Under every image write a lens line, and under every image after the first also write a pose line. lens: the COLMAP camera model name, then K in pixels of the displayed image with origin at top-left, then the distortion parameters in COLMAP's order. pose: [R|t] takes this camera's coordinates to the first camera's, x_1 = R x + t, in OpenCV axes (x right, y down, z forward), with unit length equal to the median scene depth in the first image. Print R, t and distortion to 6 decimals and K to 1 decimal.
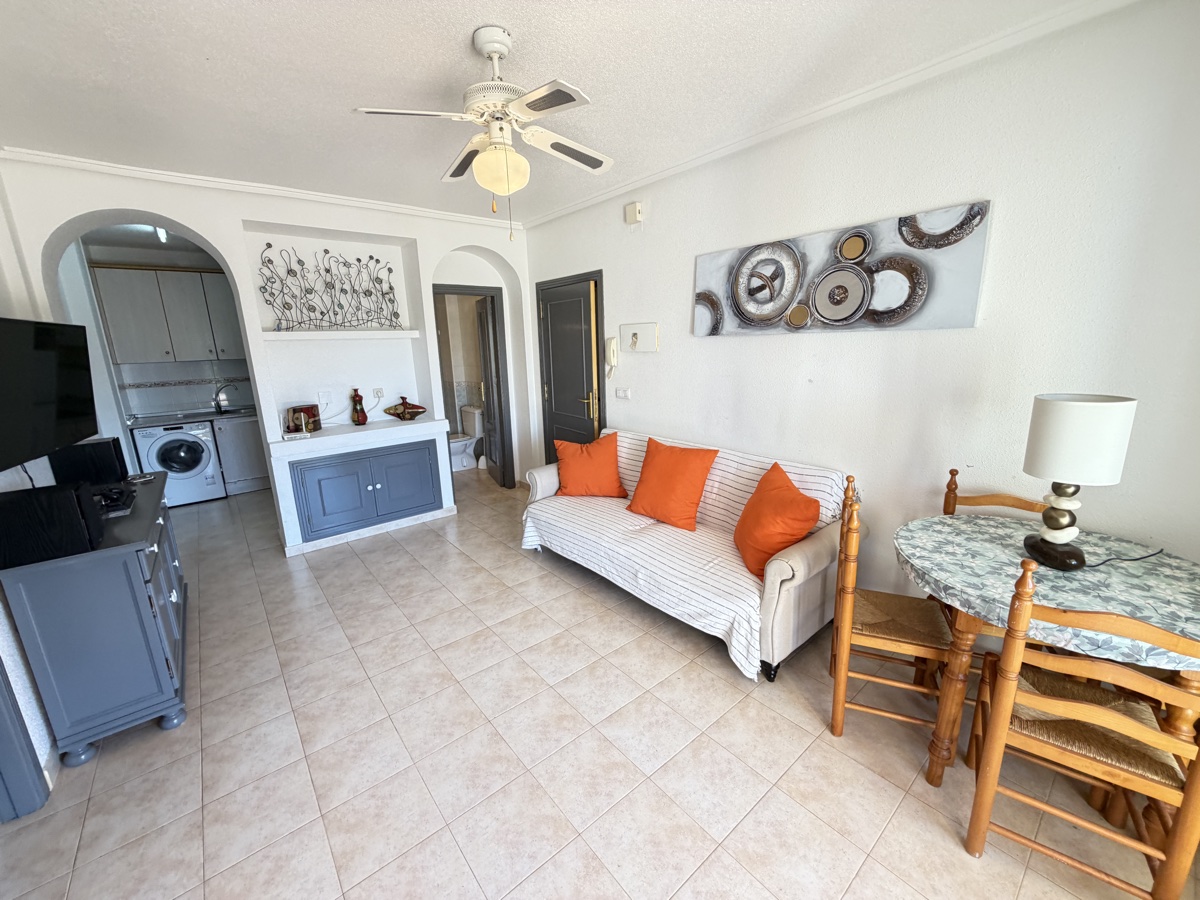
lens RADIAL K [[477.2, 0, 599.0], [0, 477.2, 453.0], [0, 0, 1]] dist [0.001639, -0.000198]
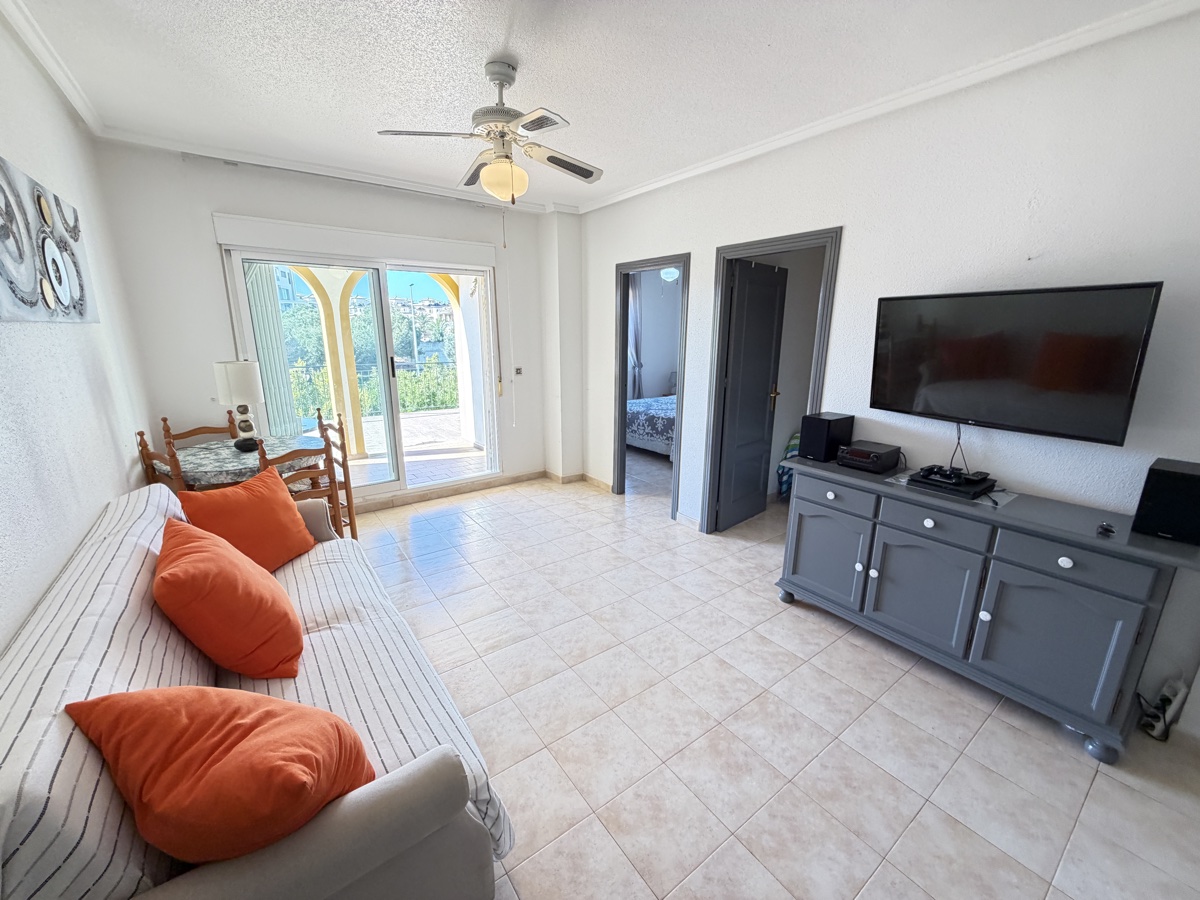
lens RADIAL K [[477.2, 0, 597.4], [0, 477.2, 453.0], [0, 0, 1]] dist [0.001639, -0.000198]
pose [[-0.997571, 0.006615, 0.069337, -0.336760], [0.038129, 0.884935, 0.464151, -0.351270], [-0.058289, 0.465668, -0.883038, 1.544658]]
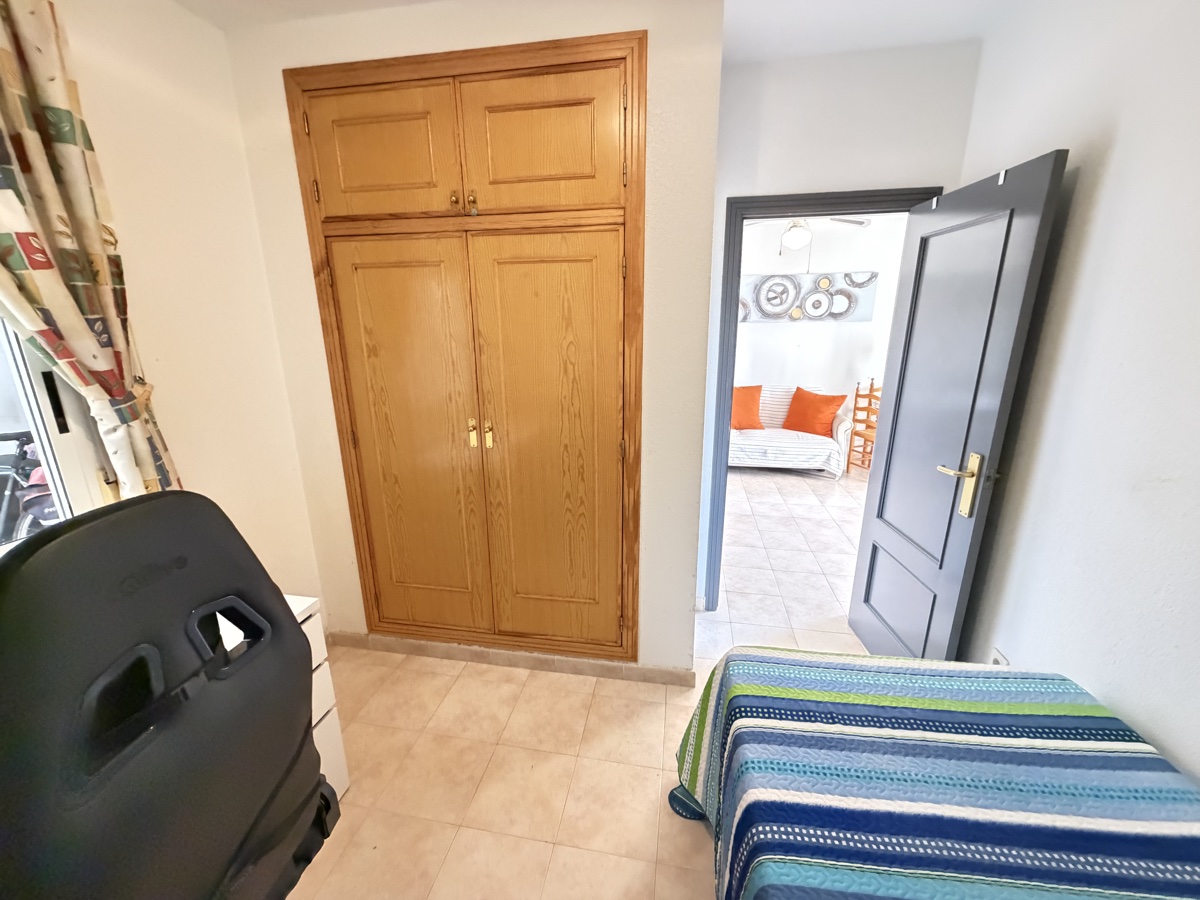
lens RADIAL K [[477.2, 0, 601.2], [0, 477.2, 455.9], [0, 0, 1]] dist [0.001639, -0.000198]
pose [[0.760663, -0.147932, 0.632066, -1.504099], [0.136101, 0.988390, 0.067536, 0.056619], [-0.634719, 0.034653, 0.771966, -0.012721]]
